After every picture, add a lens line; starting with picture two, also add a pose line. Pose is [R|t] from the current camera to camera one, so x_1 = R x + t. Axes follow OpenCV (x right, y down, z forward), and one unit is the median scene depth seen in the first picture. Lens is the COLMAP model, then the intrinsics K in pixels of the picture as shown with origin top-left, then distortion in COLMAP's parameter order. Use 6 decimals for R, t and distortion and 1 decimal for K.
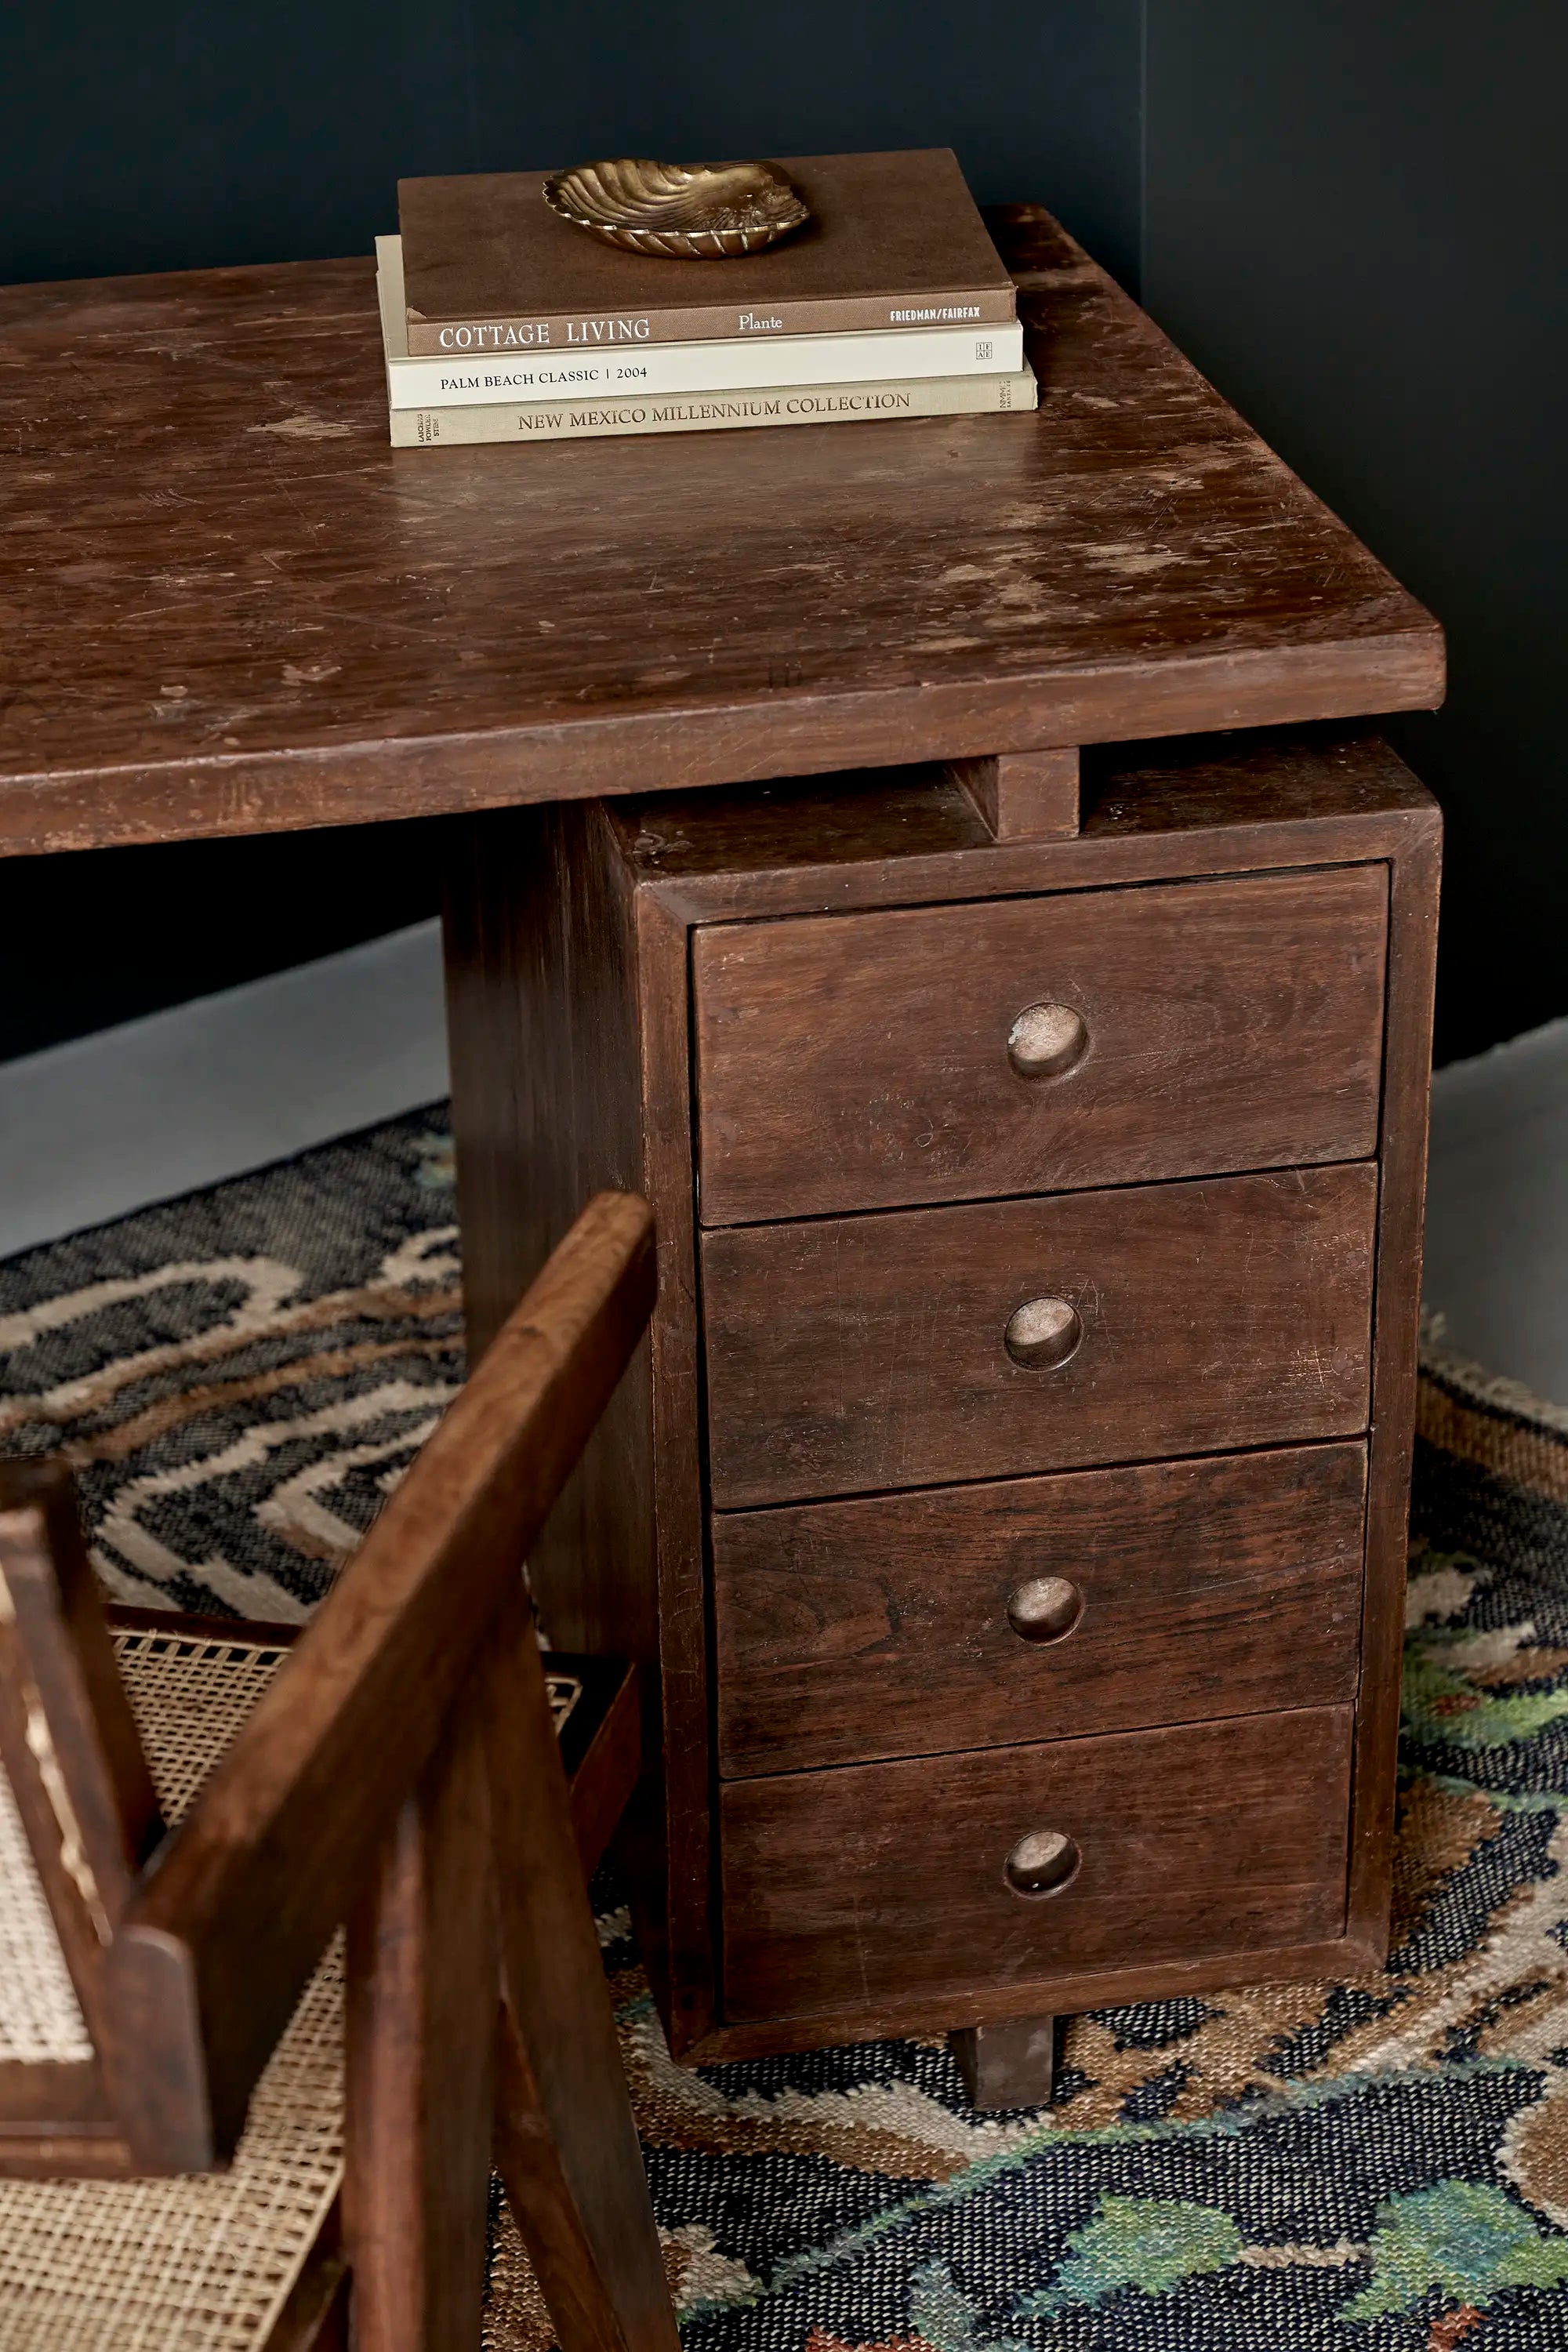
lens RADIAL K [[4532.2, 0, 784.0], [0, 4532.2, 1176.0], [0, 0, 1]] dist [-0.030041, -0.186837]
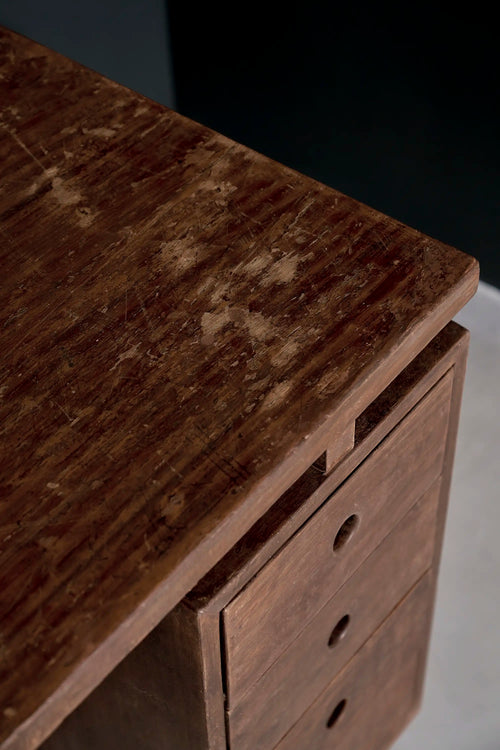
lens RADIAL K [[1445.2, 0, 250.0], [0, 1445.2, 375.0], [0, 0, 1]] dist [-0.030041, -0.186837]
pose [[0.755897, -0.476557, 0.448901, -0.200119], [0.290642, 0.858667, 0.422160, -0.334358], [-0.586640, -0.188640, 0.787572, 0.538415]]
